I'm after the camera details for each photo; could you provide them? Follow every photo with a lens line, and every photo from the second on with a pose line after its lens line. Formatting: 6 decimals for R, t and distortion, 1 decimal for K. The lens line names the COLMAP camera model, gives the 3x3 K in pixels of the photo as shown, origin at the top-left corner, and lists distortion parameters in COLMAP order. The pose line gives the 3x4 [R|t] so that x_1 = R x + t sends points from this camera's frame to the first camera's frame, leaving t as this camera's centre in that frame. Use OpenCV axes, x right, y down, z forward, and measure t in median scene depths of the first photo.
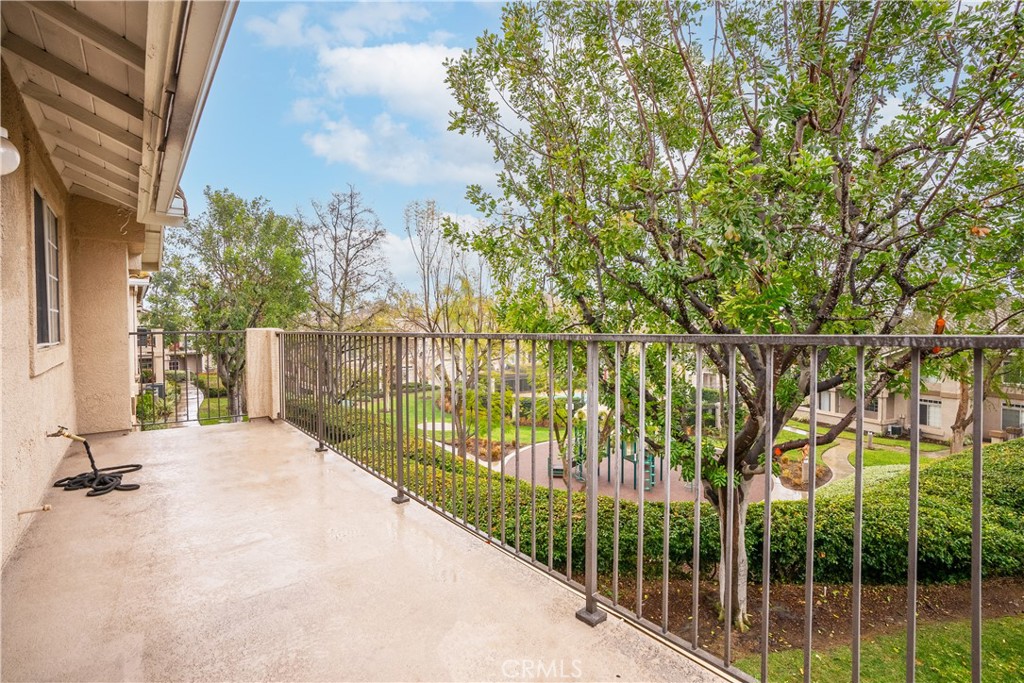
lens RADIAL K [[468.8, 0, 490.6], [0, 468.8, 334.7], [0, 0, 1]] dist [-0.069195, 0.024179]
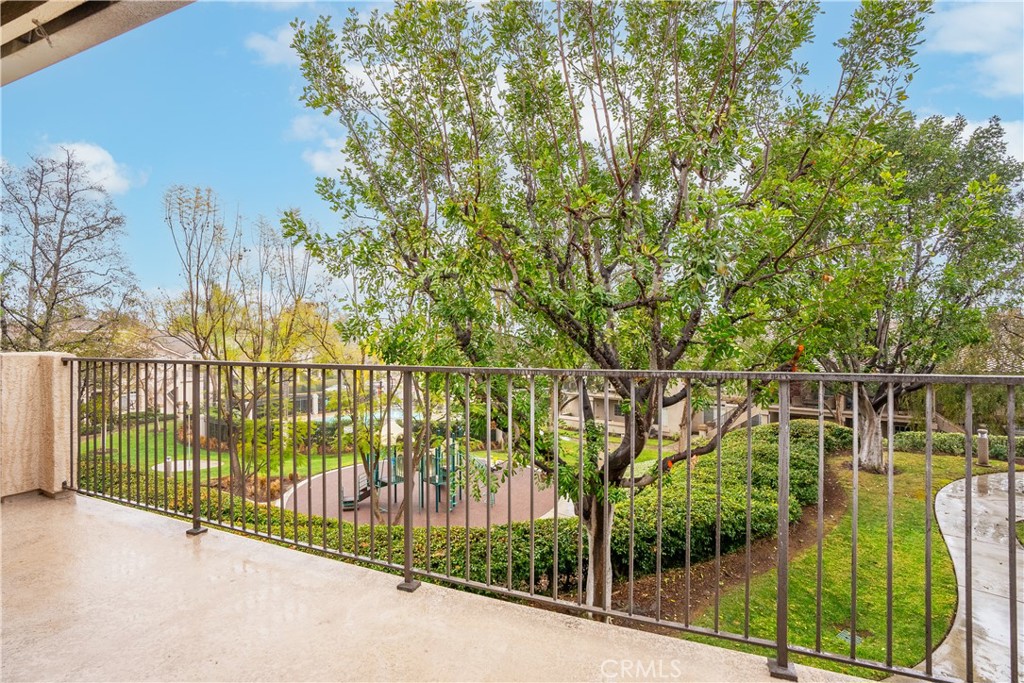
lens RADIAL K [[494.5, 0, 501.0], [0, 494.5, 340.0], [0, 0, 1]] dist [-0.067556, 0.027944]
pose [[0.887908, 0.005710, 0.459986, -0.147094], [0.004731, 0.999757, -0.021542, -0.008874], [-0.459997, 0.021304, 0.887665, 0.077389]]
